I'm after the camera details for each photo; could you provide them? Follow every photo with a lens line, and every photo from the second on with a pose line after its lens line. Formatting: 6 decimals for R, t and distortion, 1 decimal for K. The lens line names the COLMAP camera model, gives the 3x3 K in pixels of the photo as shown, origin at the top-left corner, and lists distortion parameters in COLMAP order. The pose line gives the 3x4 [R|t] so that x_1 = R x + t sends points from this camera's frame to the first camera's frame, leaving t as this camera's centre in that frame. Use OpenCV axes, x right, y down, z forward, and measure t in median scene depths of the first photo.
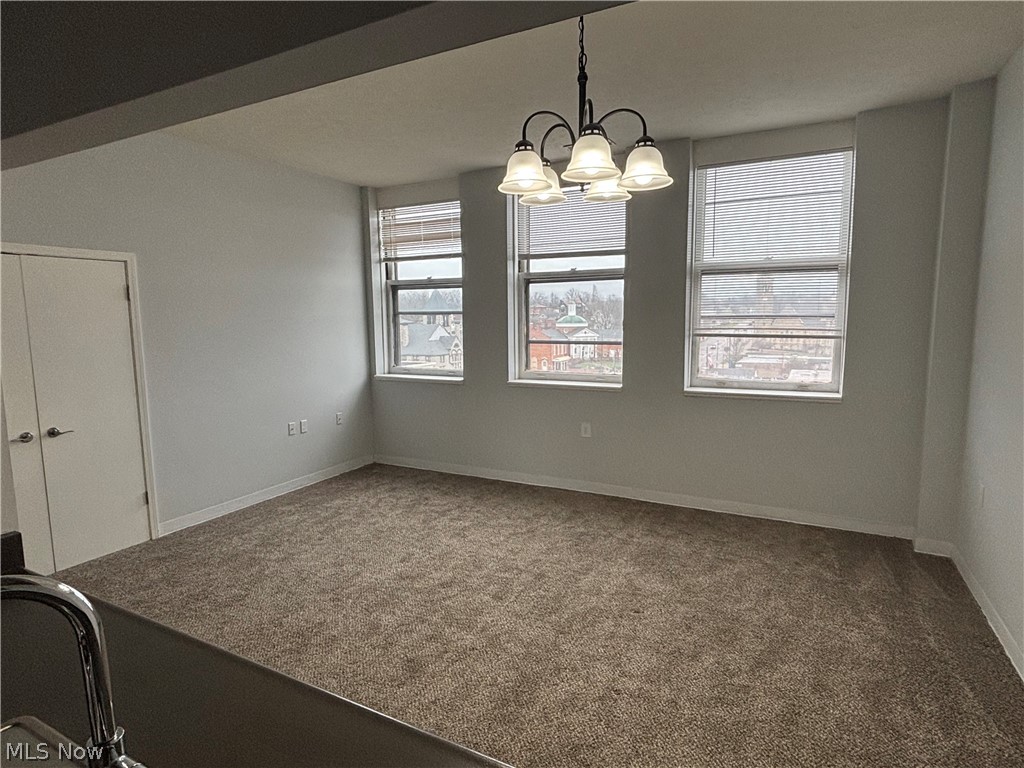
lens RADIAL K [[568.3, 0, 508.0], [0, 568.3, 385.1], [0, 0, 1]] dist [0.017310, -0.001390]
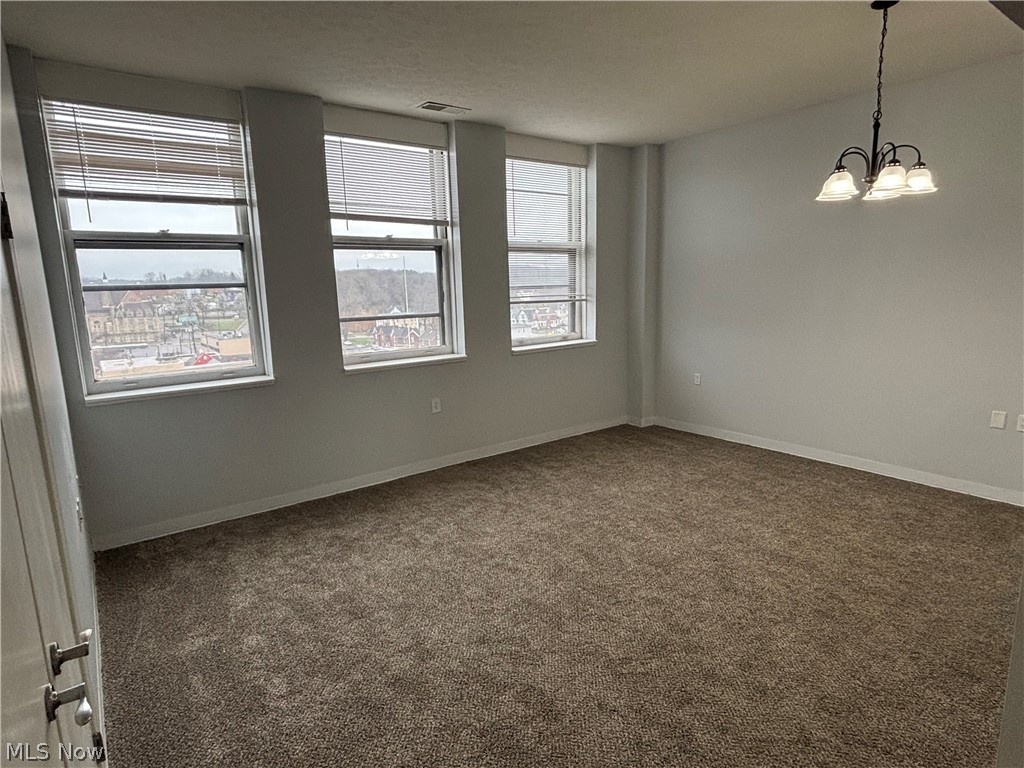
lens RADIAL K [[568.3, 0, 508.0], [0, 568.3, 385.1], [0, 0, 1]] dist [0.017310, -0.001390]
pose [[0.435198, -0.156081, 0.886703, -0.652986], [0.142111, 0.984421, 0.103534, -0.036618], [-0.889049, 0.080953, 0.450599, 0.444632]]
